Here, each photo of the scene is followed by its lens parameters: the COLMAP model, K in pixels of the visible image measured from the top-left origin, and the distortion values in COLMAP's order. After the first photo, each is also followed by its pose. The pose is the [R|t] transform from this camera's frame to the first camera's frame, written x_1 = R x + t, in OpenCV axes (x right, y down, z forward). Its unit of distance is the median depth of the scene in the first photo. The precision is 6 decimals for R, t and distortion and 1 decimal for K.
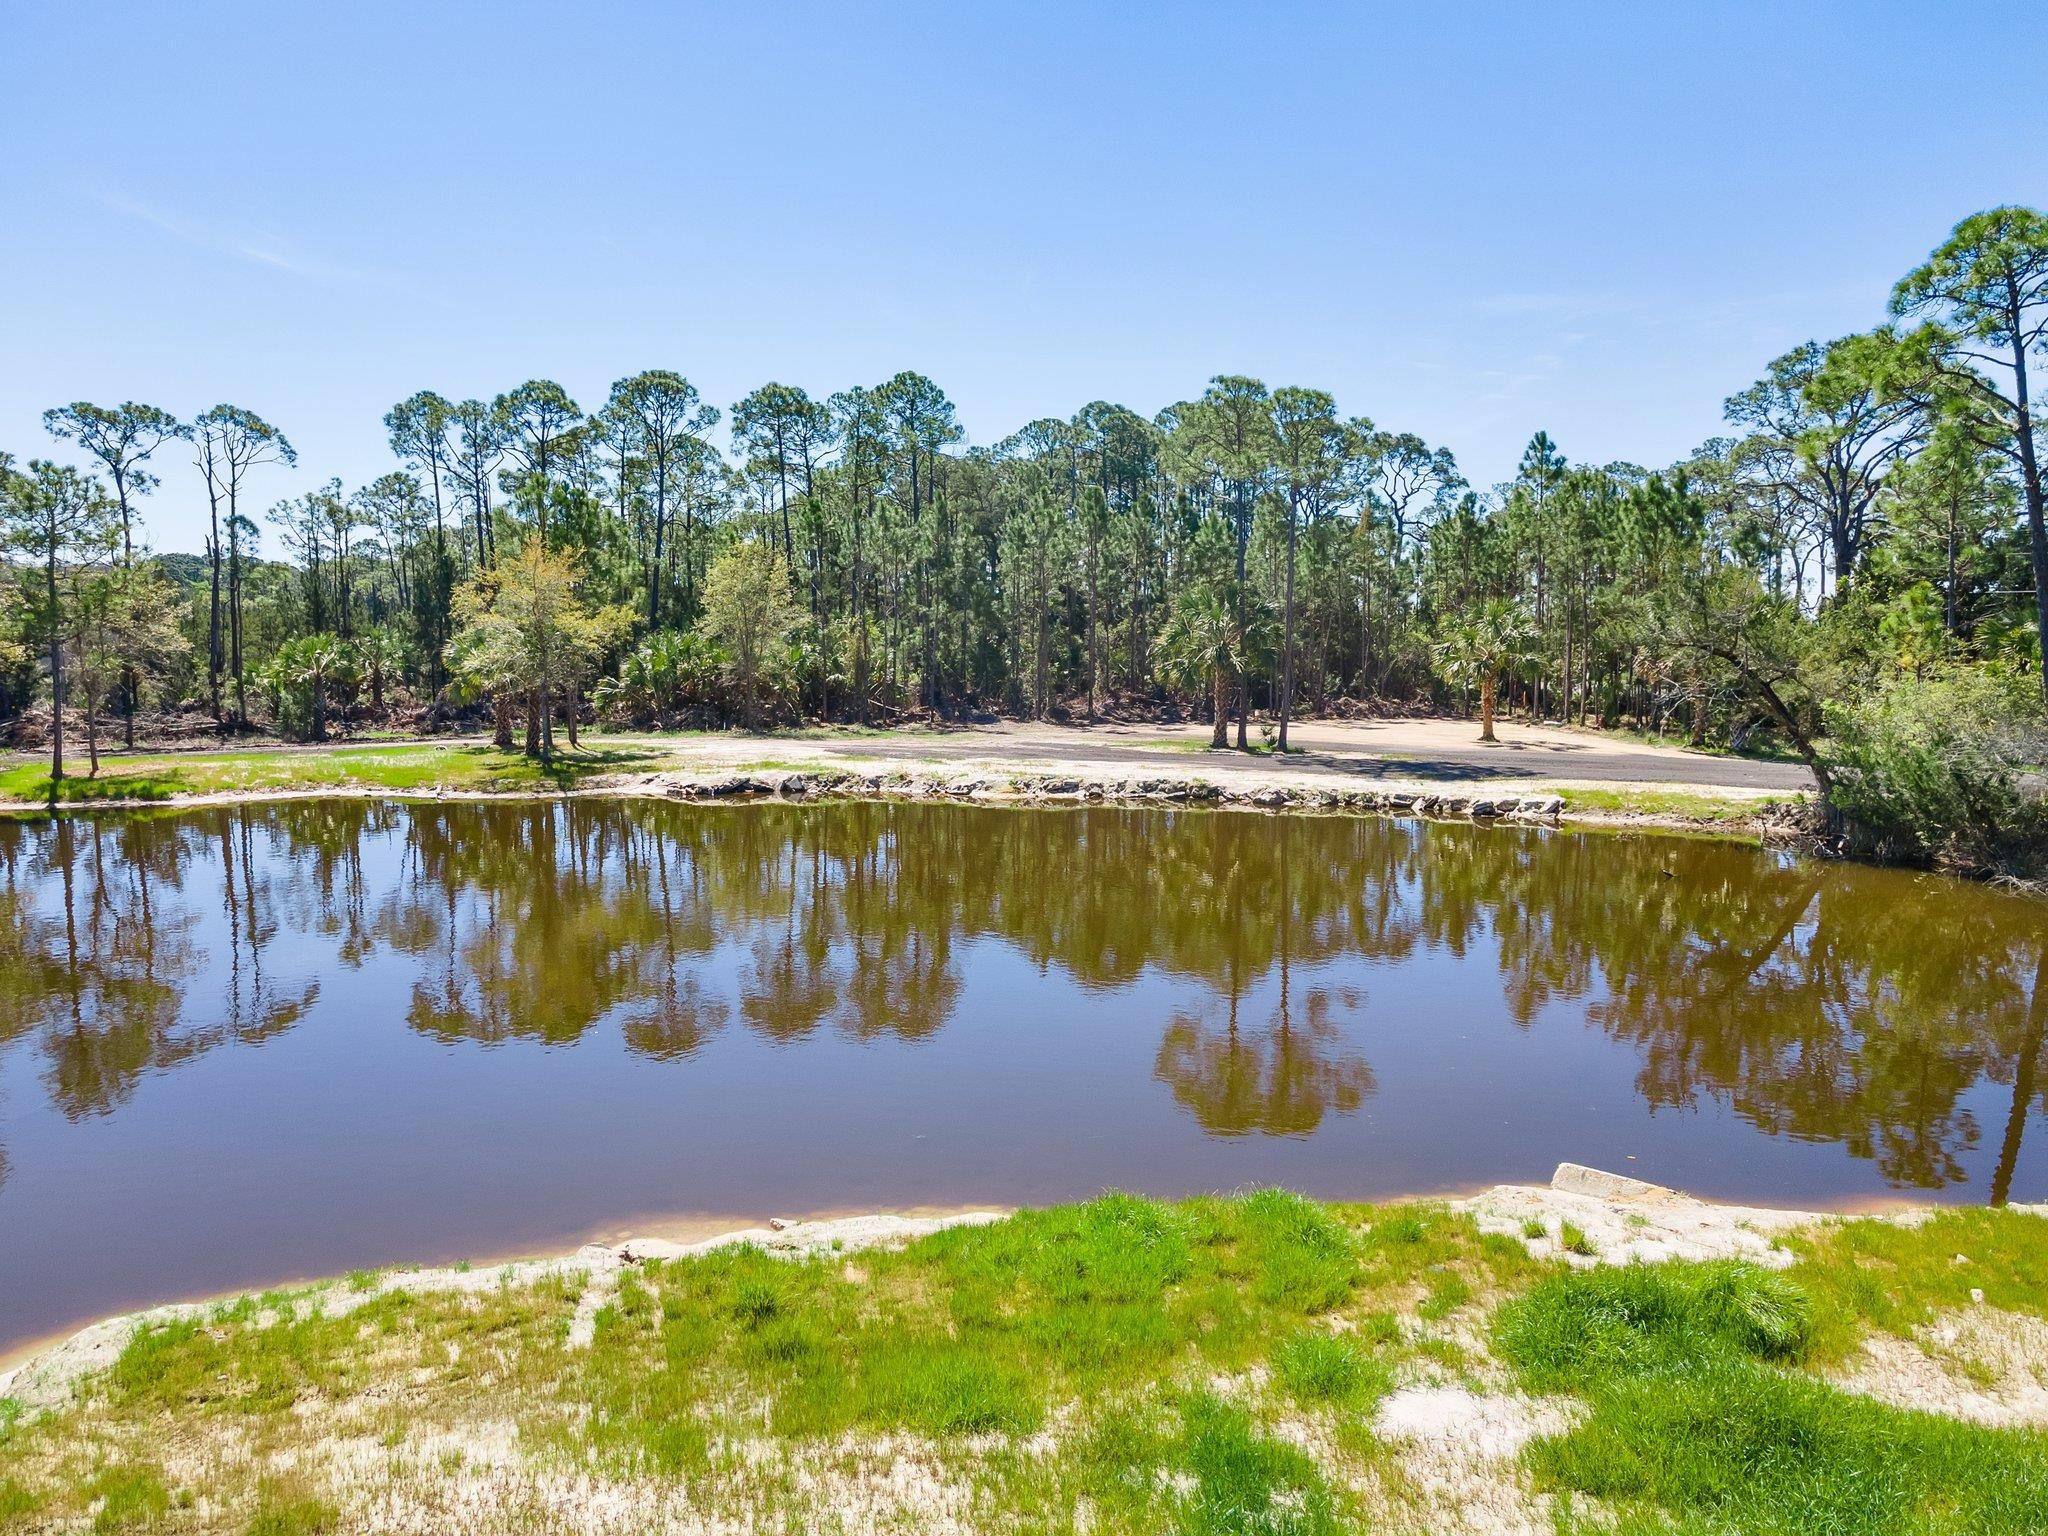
lens RADIAL K [[1492.6, 0, 1029.4], [0, 1492.6, 761.2], [0, 0, 1]] dist [0.032292, 0.023492]
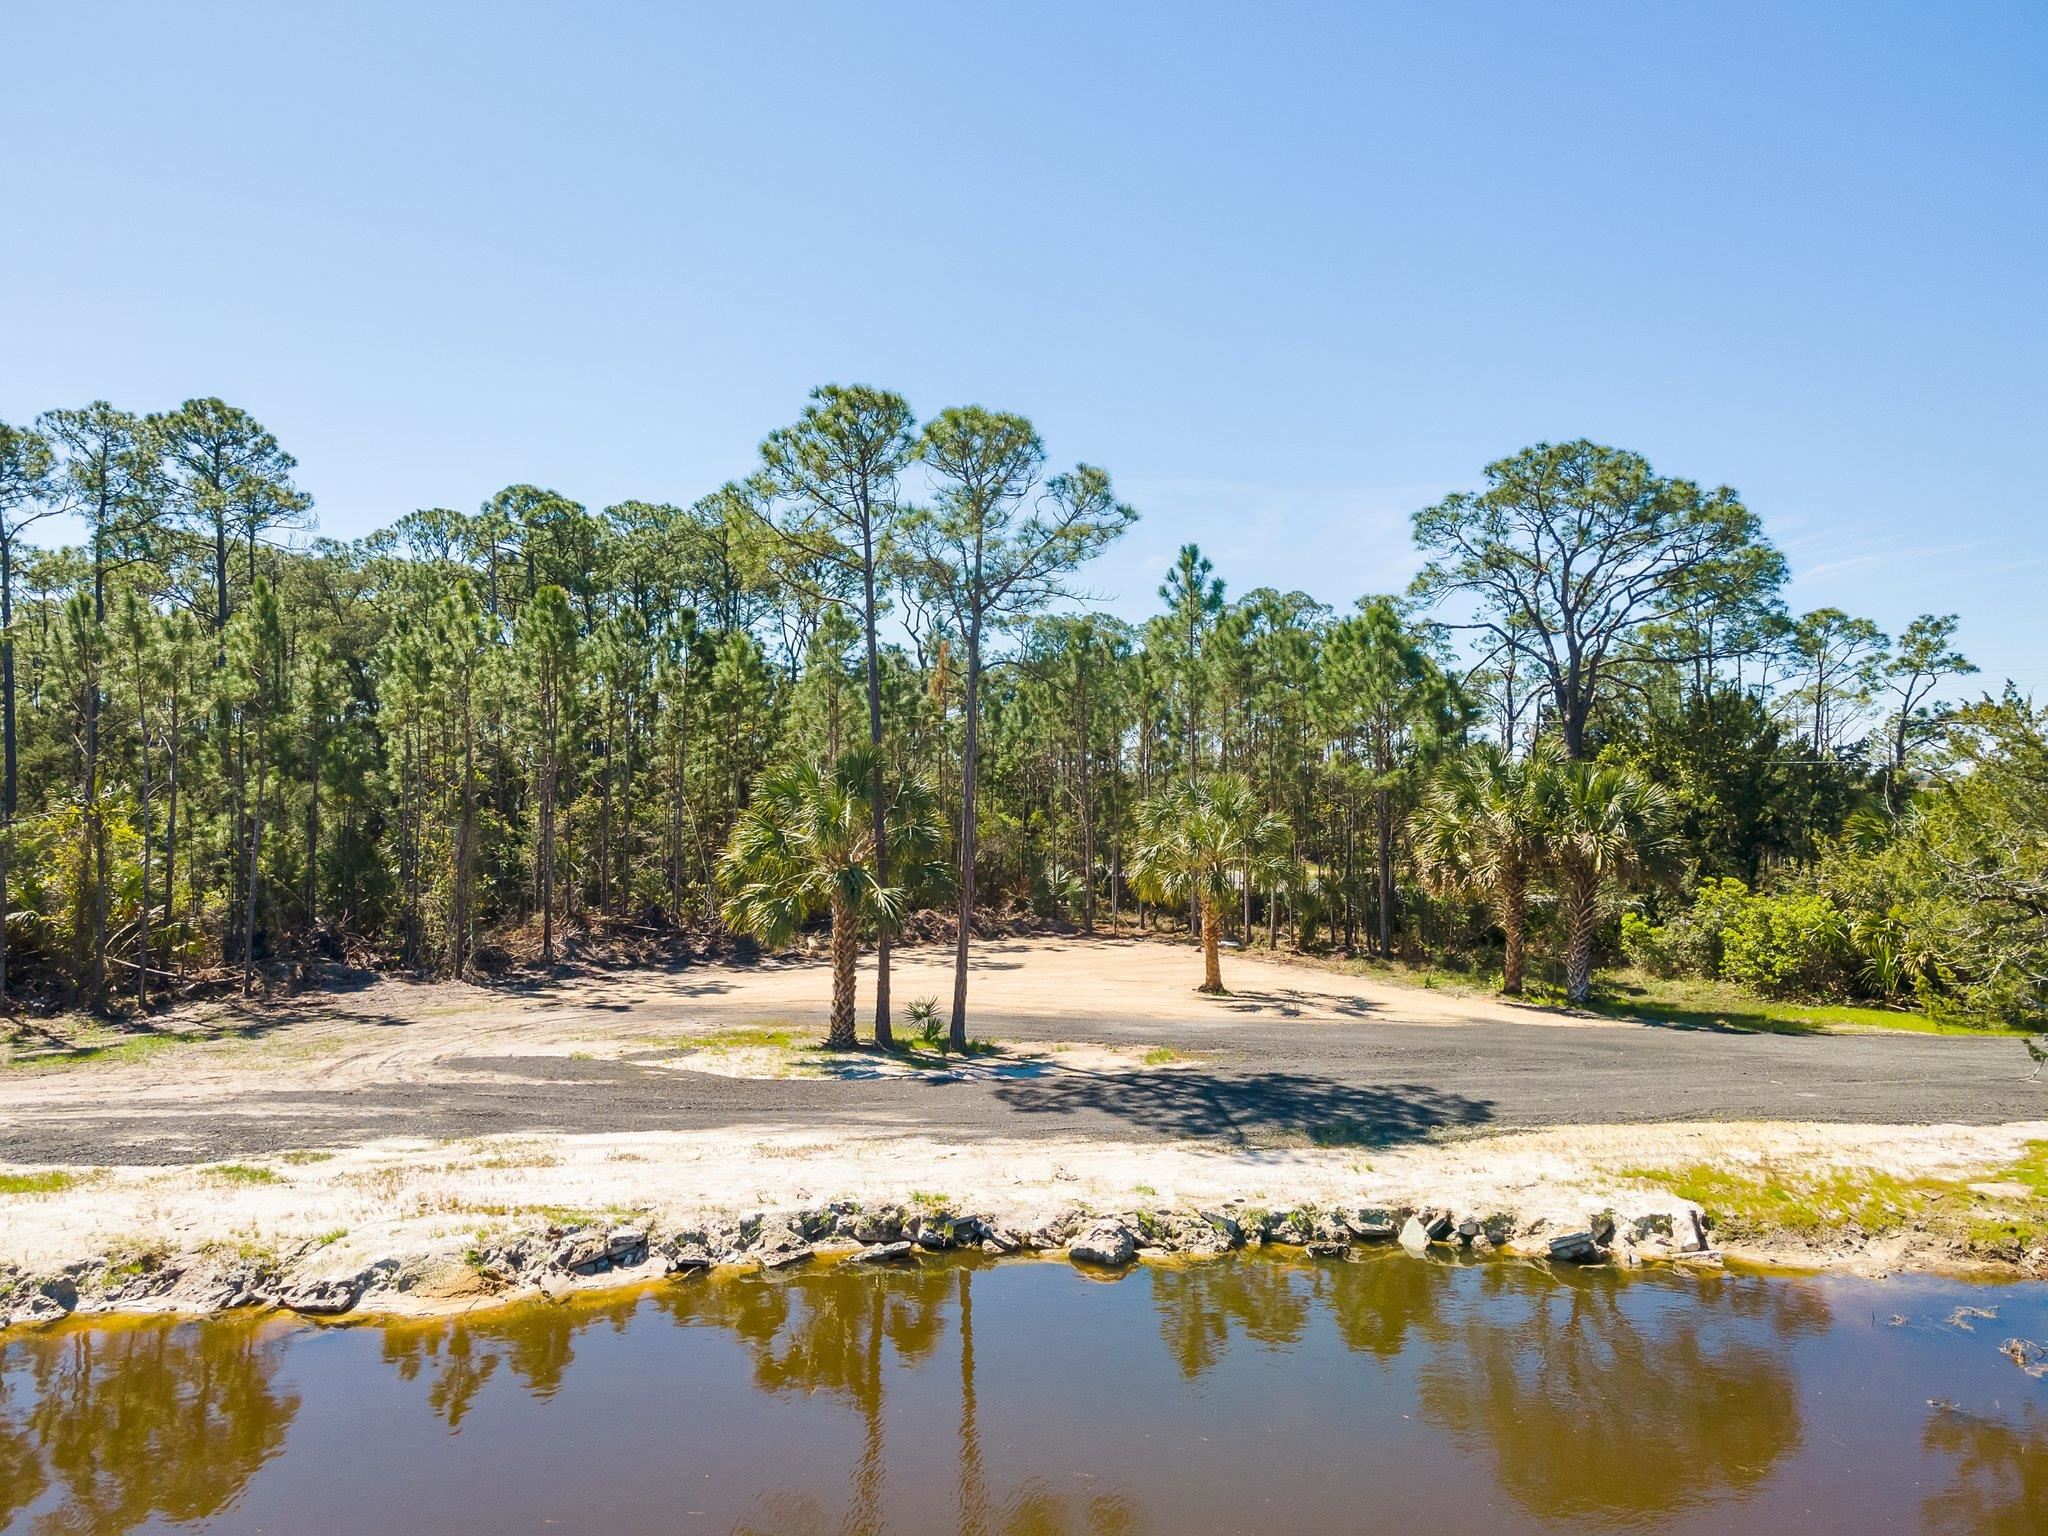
lens RADIAL K [[1492.6, 0, 1012.9], [0, 1492.6, 758.5], [0, 0, 1]] dist [0.032292, 0.023492]
pose [[0.919826, 0.004758, 0.392297, -0.023589], [0.036046, 0.994672, -0.096582, -0.046382], [-0.390666, 0.102979, 0.914754, 0.363266]]
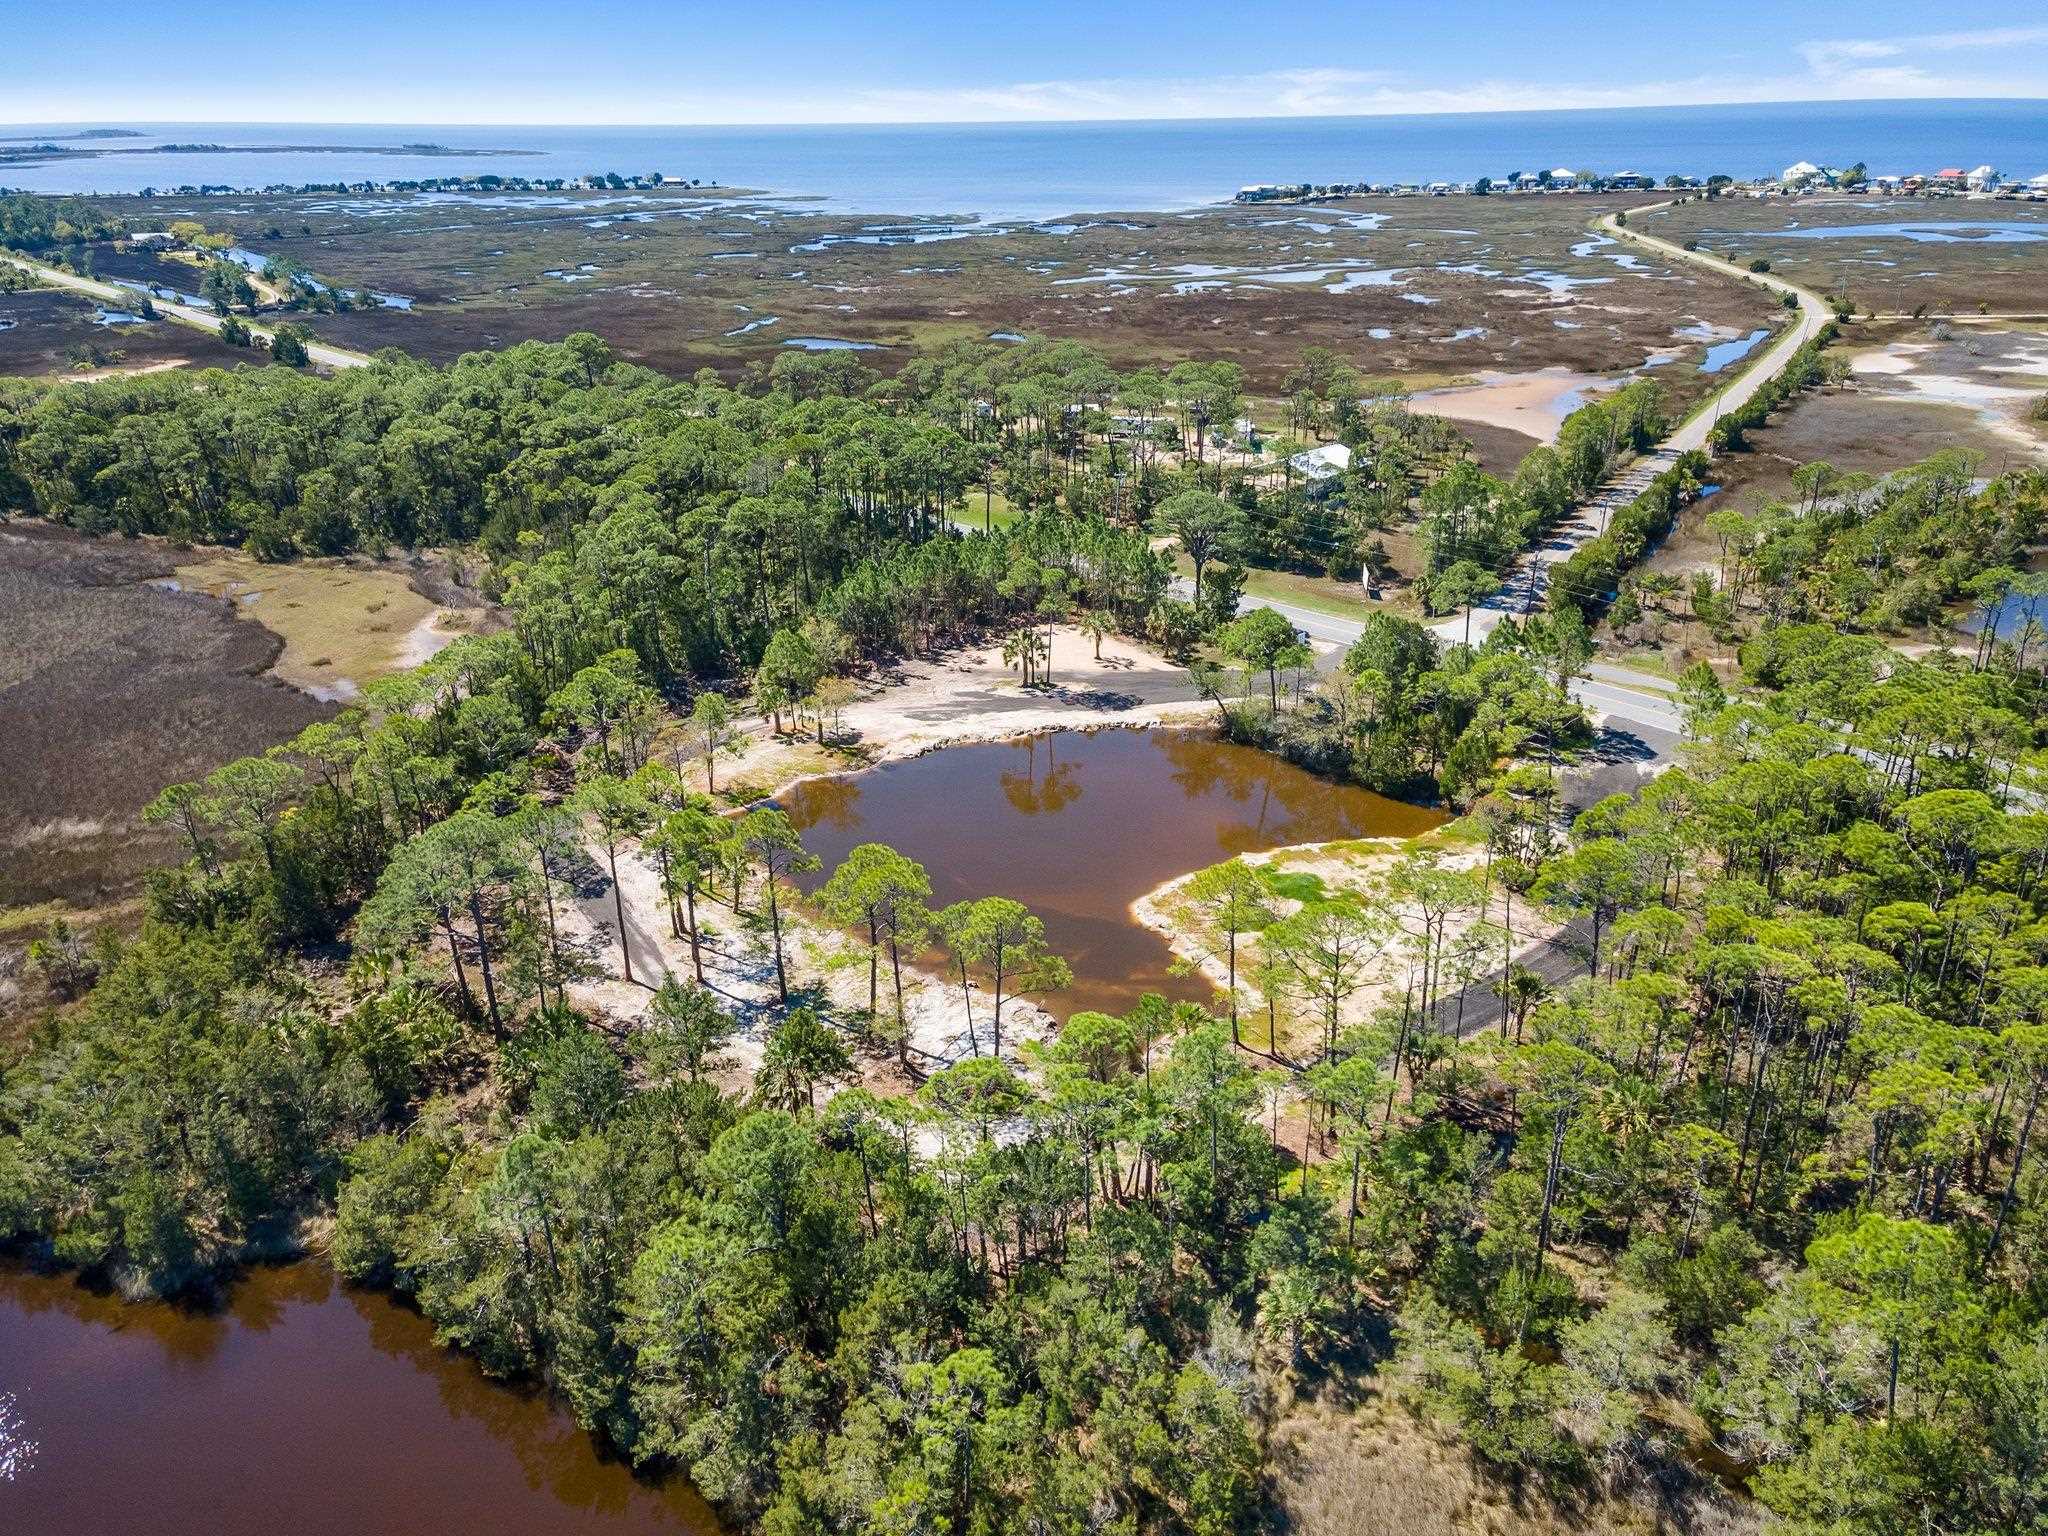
lens RADIAL K [[1492.6, 0, 1016.6], [0, 1492.6, 757.8], [0, 0, 1]] dist [0.032292, 0.023492]
pose [[0.885495, -0.185925, 0.425829, -0.838543], [0.054263, 0.951561, 0.302632, -0.557555], [-0.461469, -0.244873, 0.852692, -1.060292]]
